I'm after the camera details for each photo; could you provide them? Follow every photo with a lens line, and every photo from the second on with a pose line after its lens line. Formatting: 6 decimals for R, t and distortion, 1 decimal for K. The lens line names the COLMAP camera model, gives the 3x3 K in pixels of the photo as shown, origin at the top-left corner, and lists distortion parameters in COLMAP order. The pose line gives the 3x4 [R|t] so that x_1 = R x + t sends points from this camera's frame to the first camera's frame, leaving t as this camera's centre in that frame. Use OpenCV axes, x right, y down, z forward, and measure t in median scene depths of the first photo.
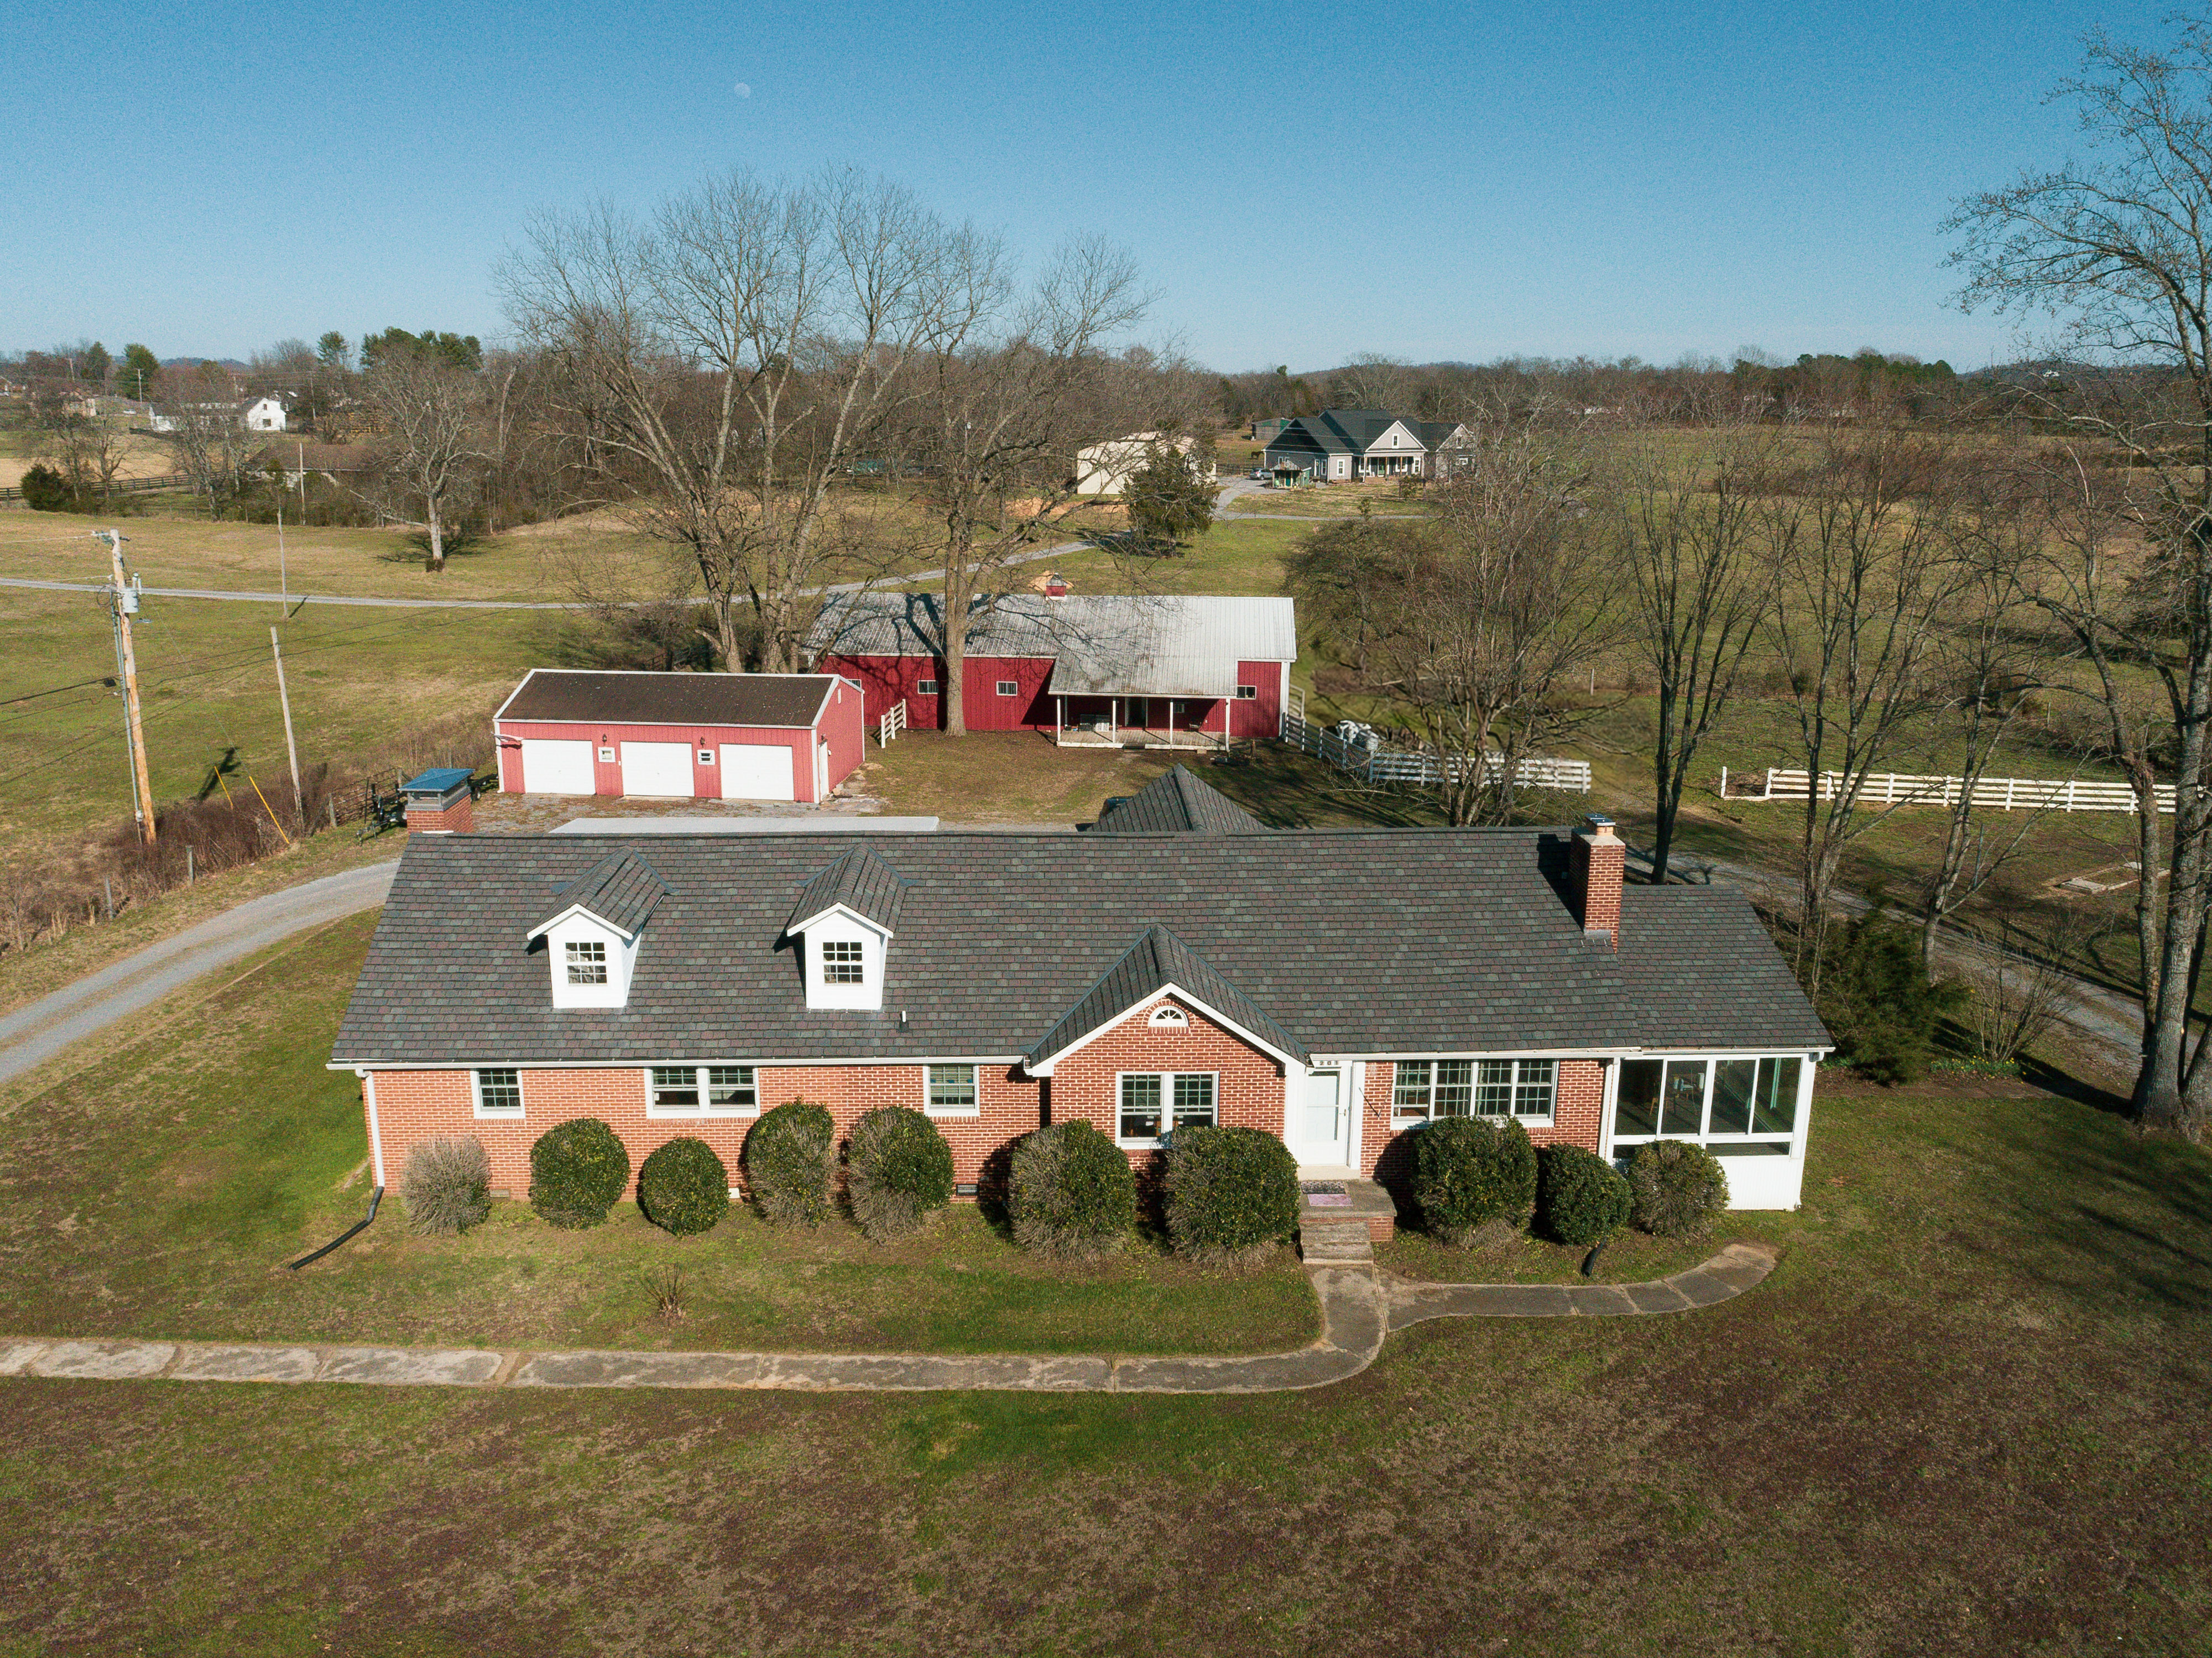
lens RADIAL K [[1700.0, 0, 1103.9], [0, 1700.0, 808.6], [0, 0, 1]] dist [-0.039106, 0.019765]
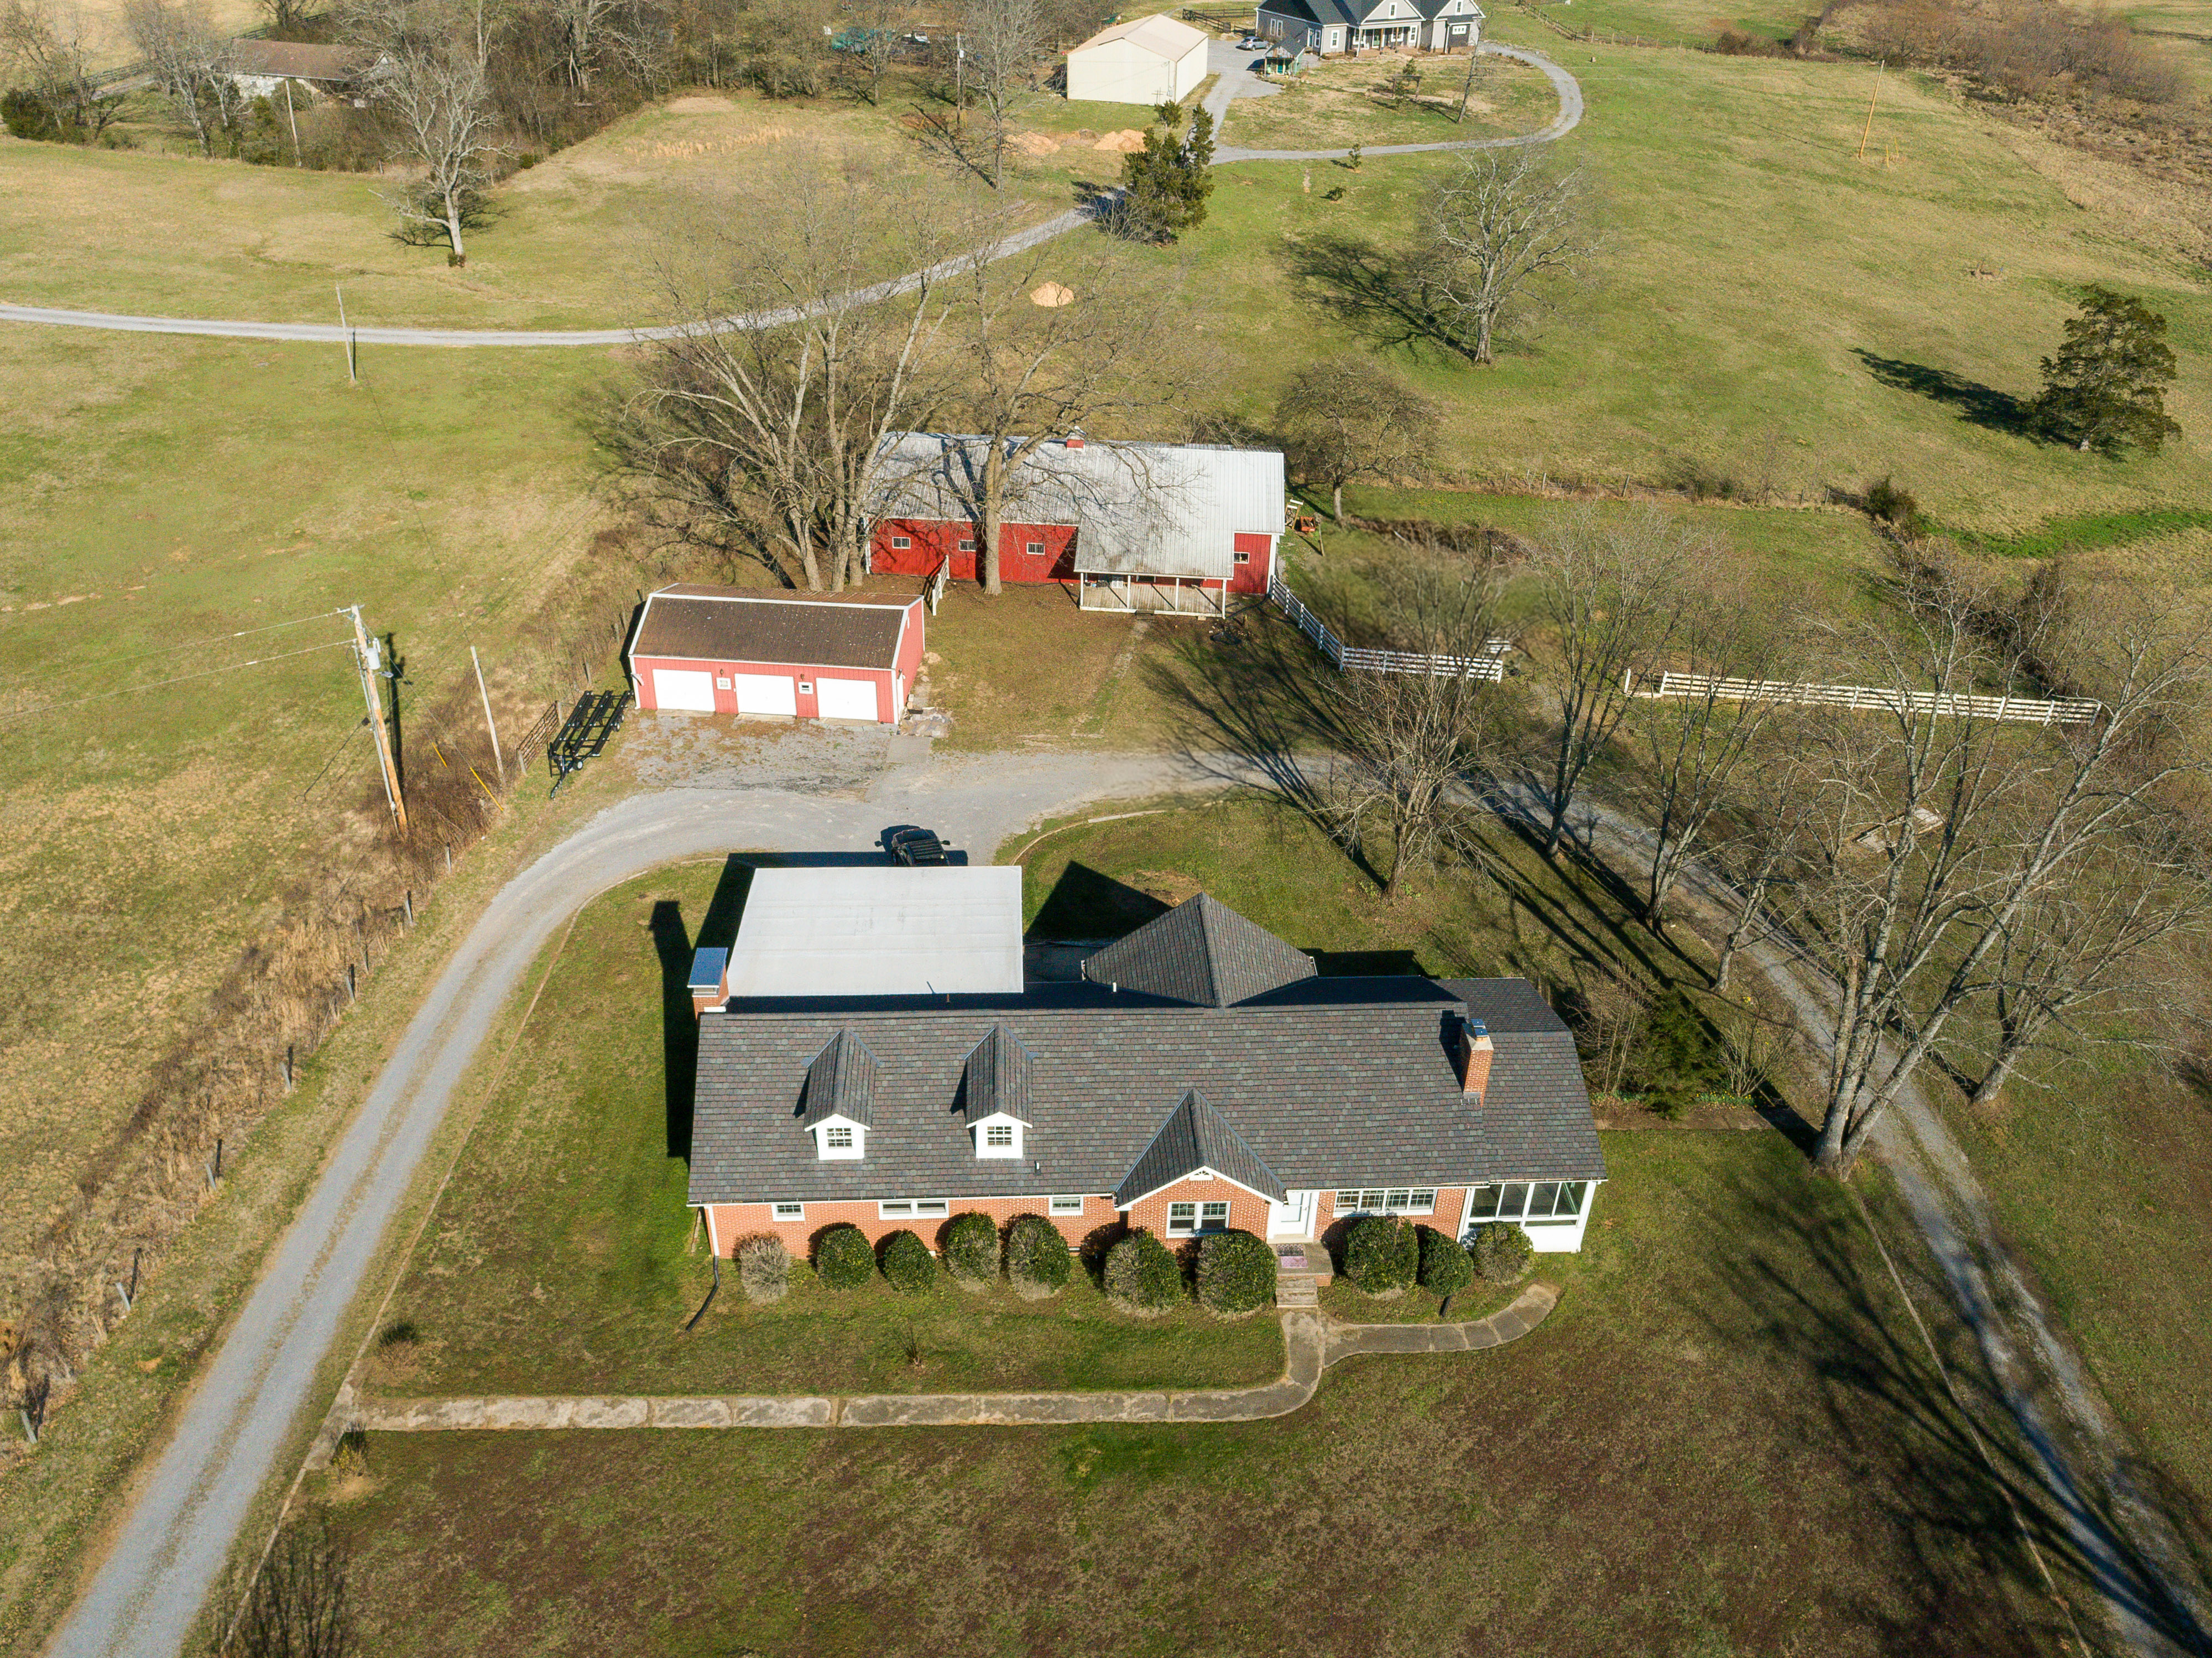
lens RADIAL K [[1700.0, 0, 1104.5], [0, 1700.0, 817.7], [0, 0, 1]] dist [-0.039106, 0.019765]
pose [[0.999707, 0.005928, 0.023469, -0.093772], [-0.013265, 0.945180, 0.326281, -0.719426], [-0.020248, -0.326497, 0.944981, -0.422874]]
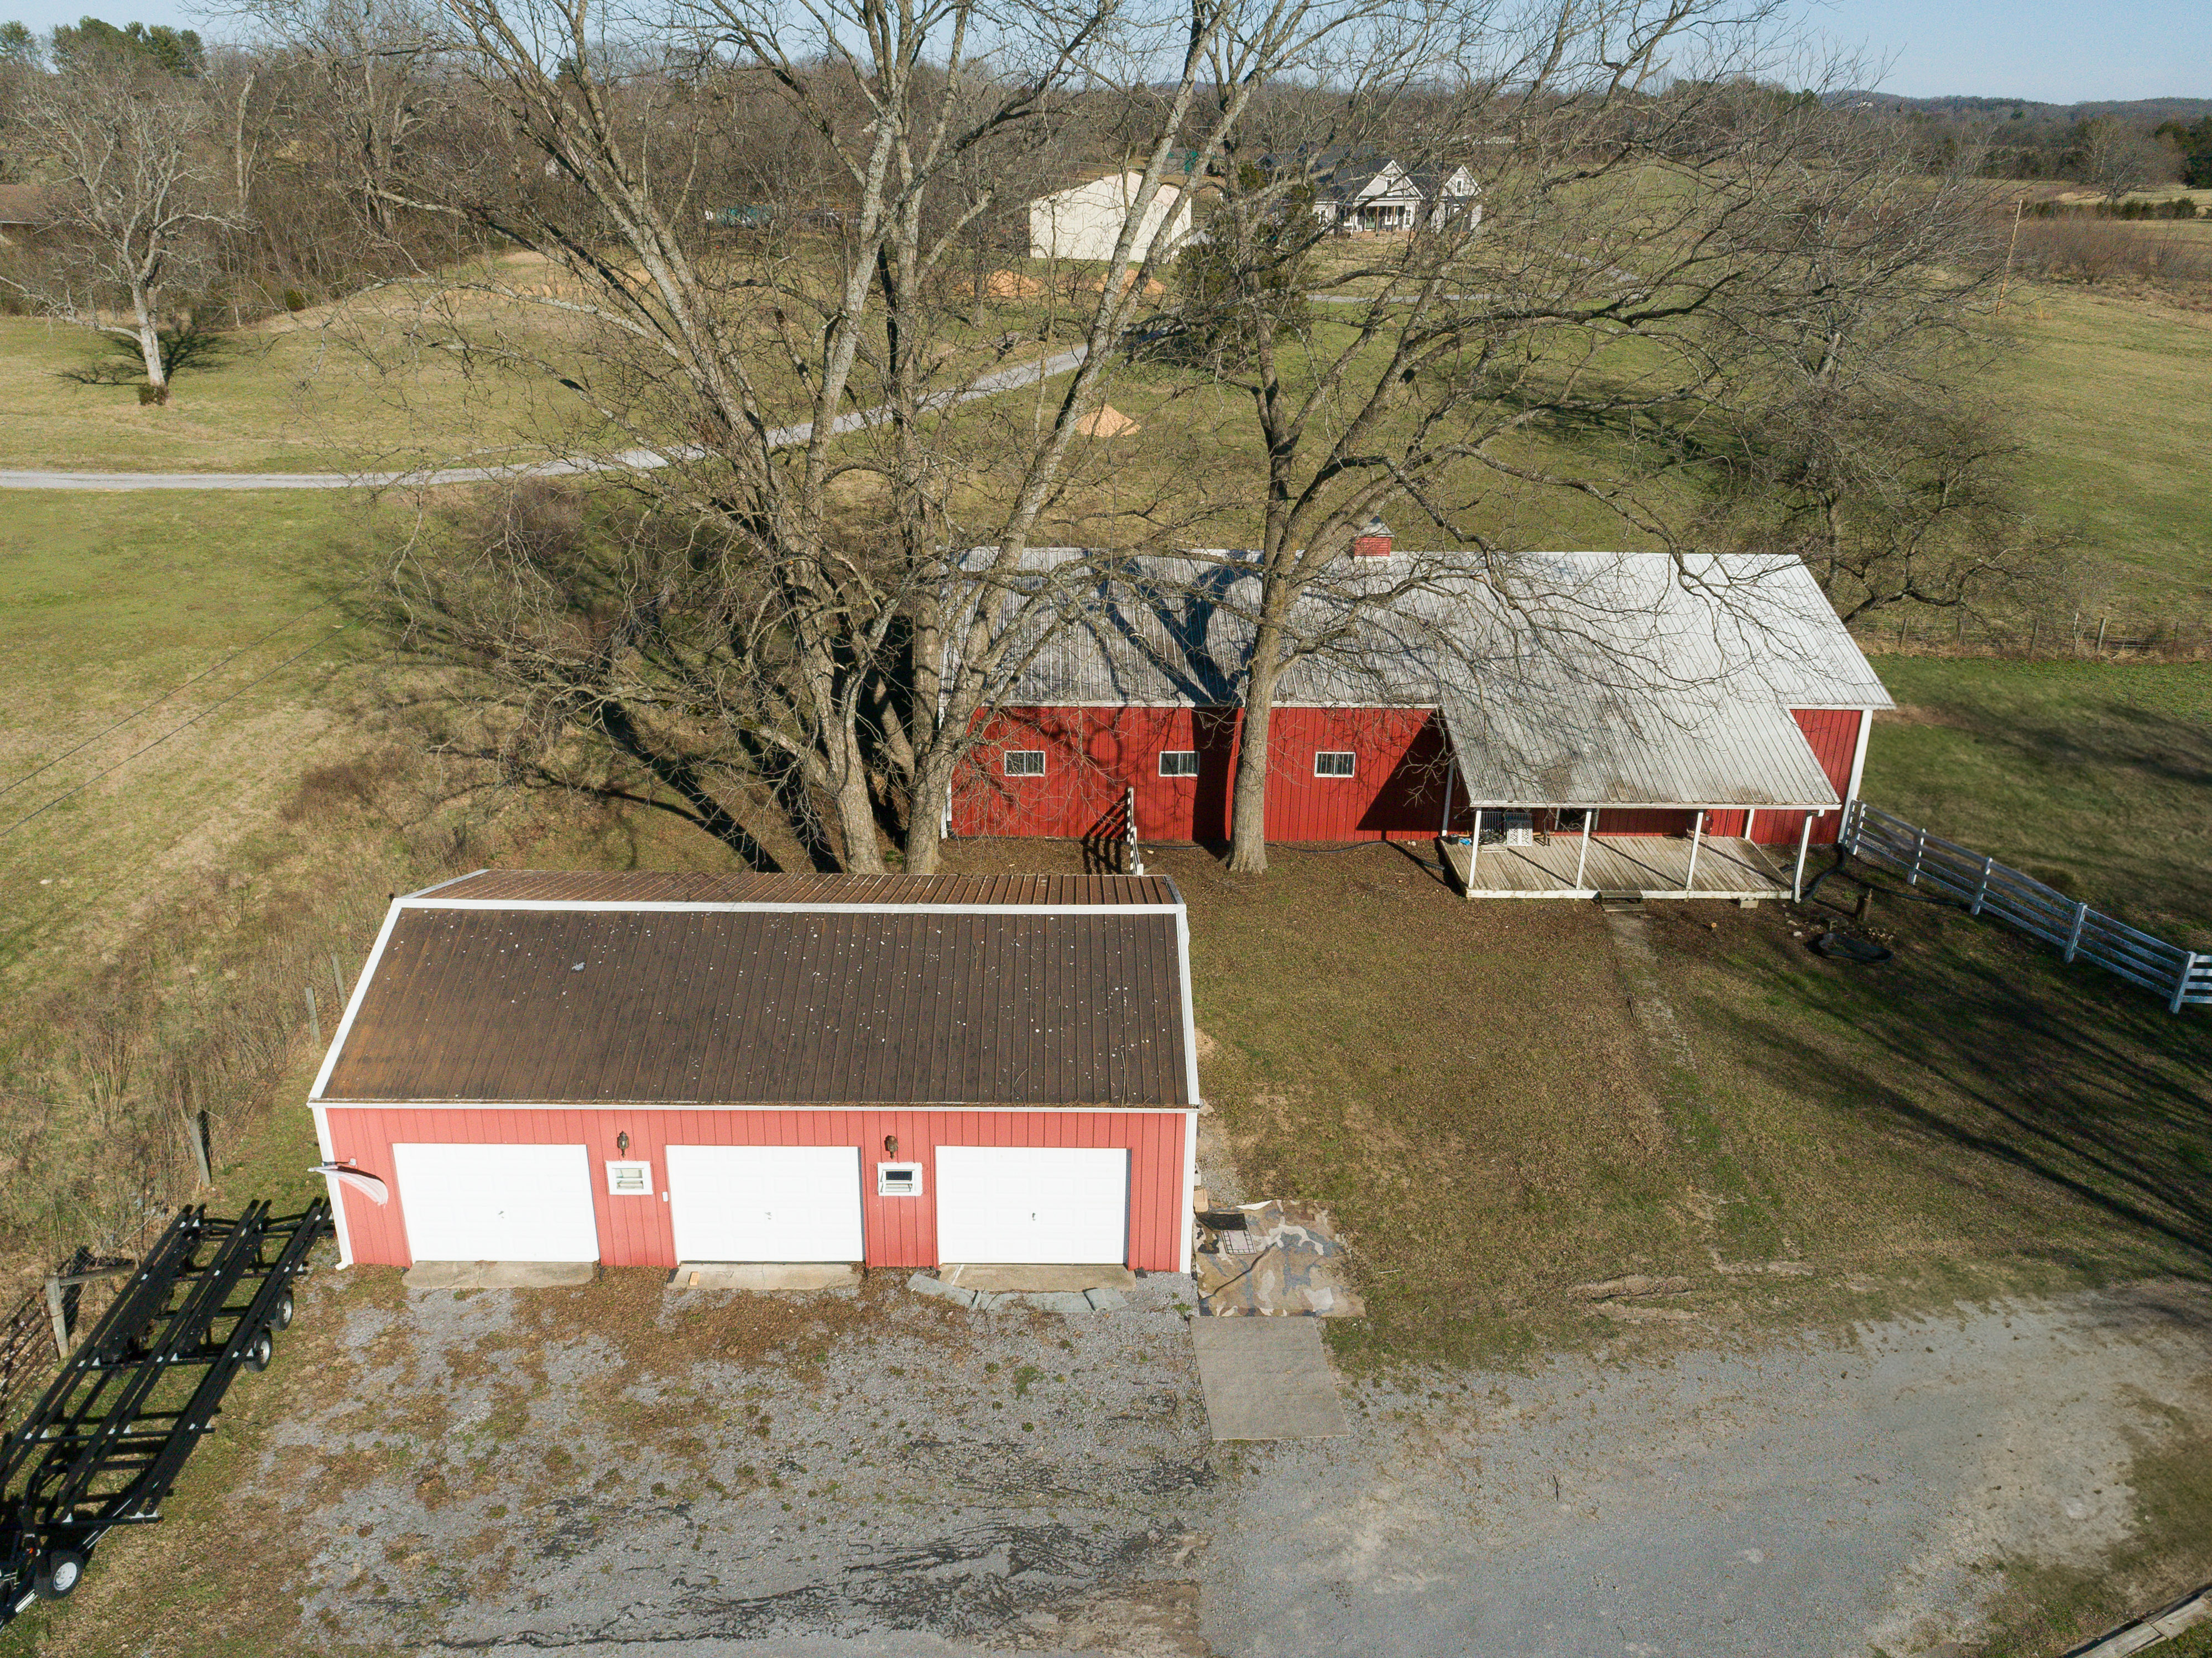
lens RADIAL K [[1700.0, 0, 1114.5], [0, 1700.0, 820.3], [0, 0, 1]] dist [-0.039106, 0.019765]
pose [[0.993077, -0.030568, 0.113417, -0.470014], [0.012294, 0.987290, 0.158453, -0.352550], [-0.116819, -0.155962, 0.980831, 1.306250]]
